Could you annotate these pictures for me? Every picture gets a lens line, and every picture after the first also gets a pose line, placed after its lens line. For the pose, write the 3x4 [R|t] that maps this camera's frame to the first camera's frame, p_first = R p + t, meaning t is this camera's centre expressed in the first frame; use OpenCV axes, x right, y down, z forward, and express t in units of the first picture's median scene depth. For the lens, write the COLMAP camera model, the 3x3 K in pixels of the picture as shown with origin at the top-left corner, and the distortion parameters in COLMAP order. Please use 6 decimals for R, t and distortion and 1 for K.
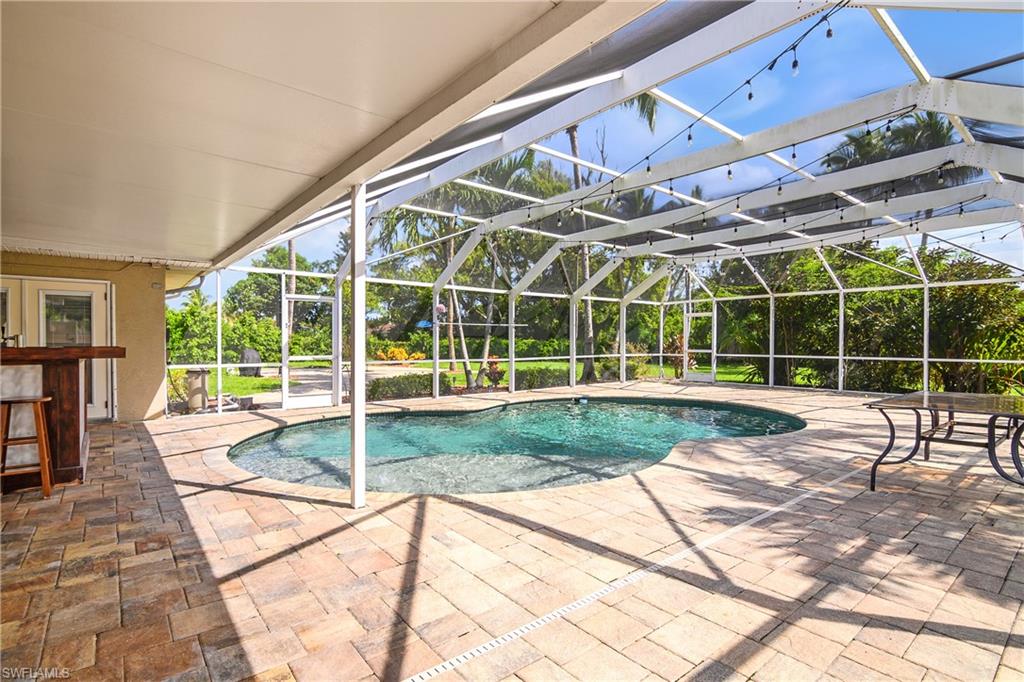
lens RADIAL K [[511.1, 0, 508.9], [0, 511.1, 345.7], [0, 0, 1]] dist [-0.020732, 0.007758]
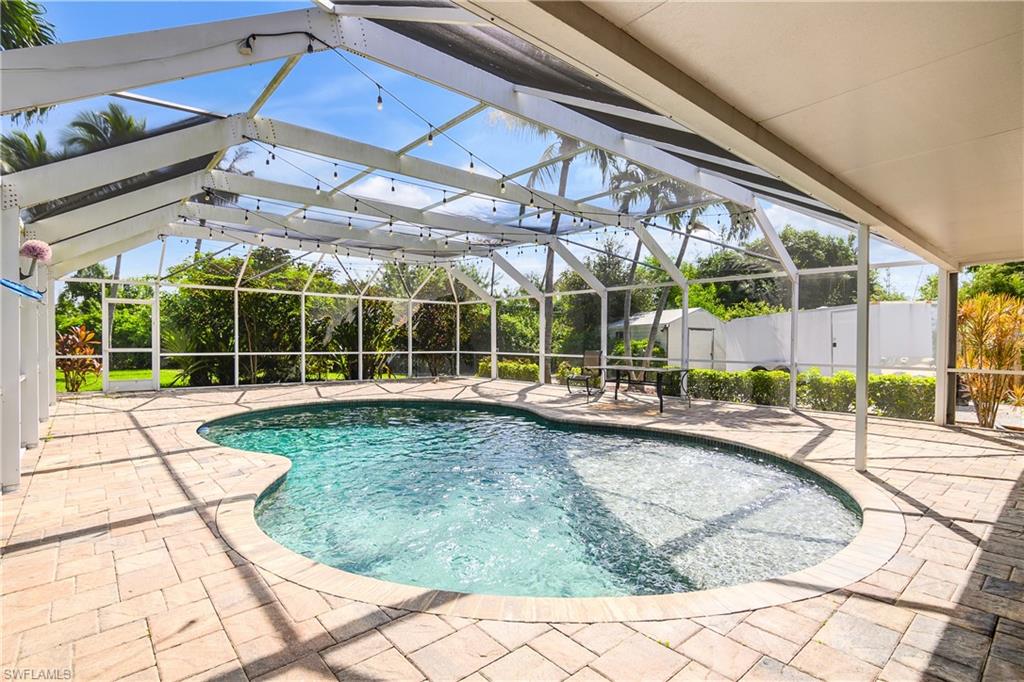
lens RADIAL K [[511.1, 0, 508.3], [0, 511.1, 340.6], [0, 0, 1]] dist [-0.020732, 0.007758]
pose [[-0.019547, -0.003516, 0.999803, -1.346473], [0.002332, 0.999991, 0.003562, -0.018842], [-0.999806, 0.002401, -0.019539, 1.665388]]
